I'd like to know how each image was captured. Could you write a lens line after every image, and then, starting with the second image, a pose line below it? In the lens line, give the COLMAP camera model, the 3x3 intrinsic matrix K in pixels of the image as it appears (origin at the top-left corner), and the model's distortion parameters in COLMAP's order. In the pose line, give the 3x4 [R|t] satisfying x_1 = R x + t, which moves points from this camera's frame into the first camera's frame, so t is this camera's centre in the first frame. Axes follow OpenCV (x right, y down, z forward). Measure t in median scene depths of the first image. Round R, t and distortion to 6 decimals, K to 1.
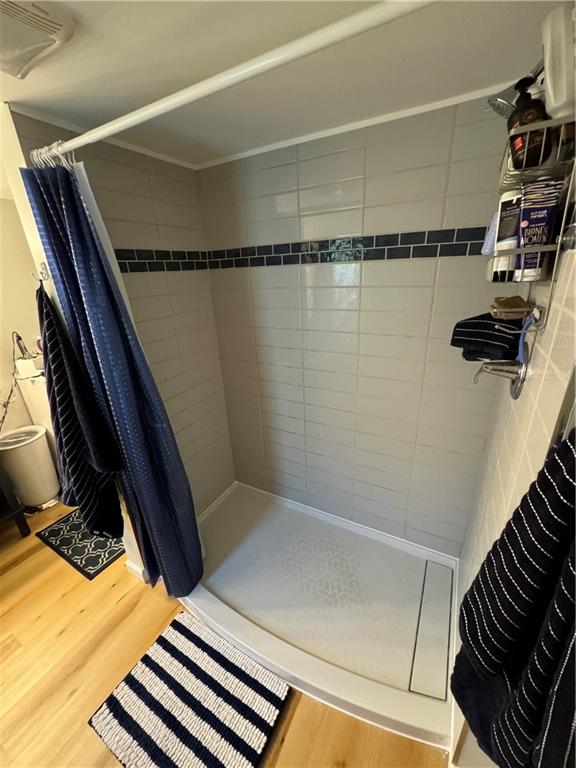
lens RADIAL K [[305.2, 0, 287.4], [0, 305.2, 384.2], [0, 0, 1]] dist [-0.001223, 0.000197]
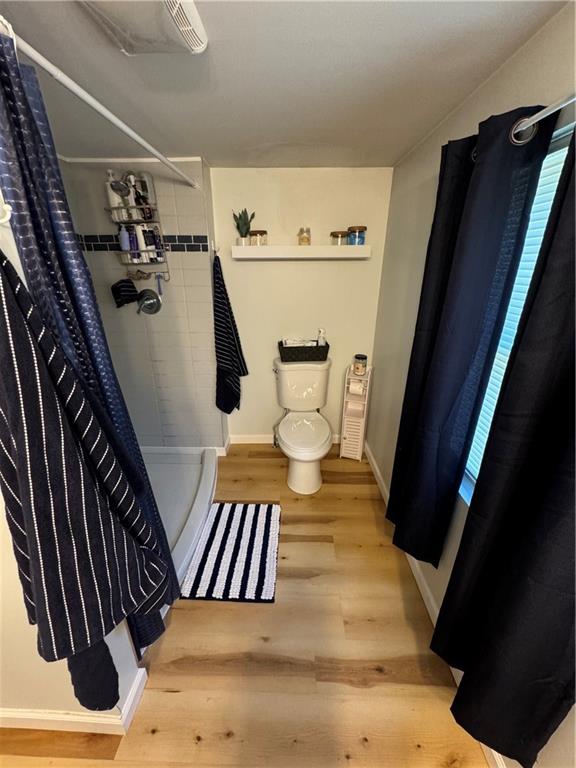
lens RADIAL K [[305.2, 0, 287.4], [0, 305.2, 384.2], [0, 0, 1]] dist [-0.001223, 0.000197]
pose [[-0.454232, -0.313613, 0.833859, -1.804701], [0.334771, 0.807307, 0.485988, -0.300528], [-0.825592, 0.499903, -0.261717, 1.000228]]
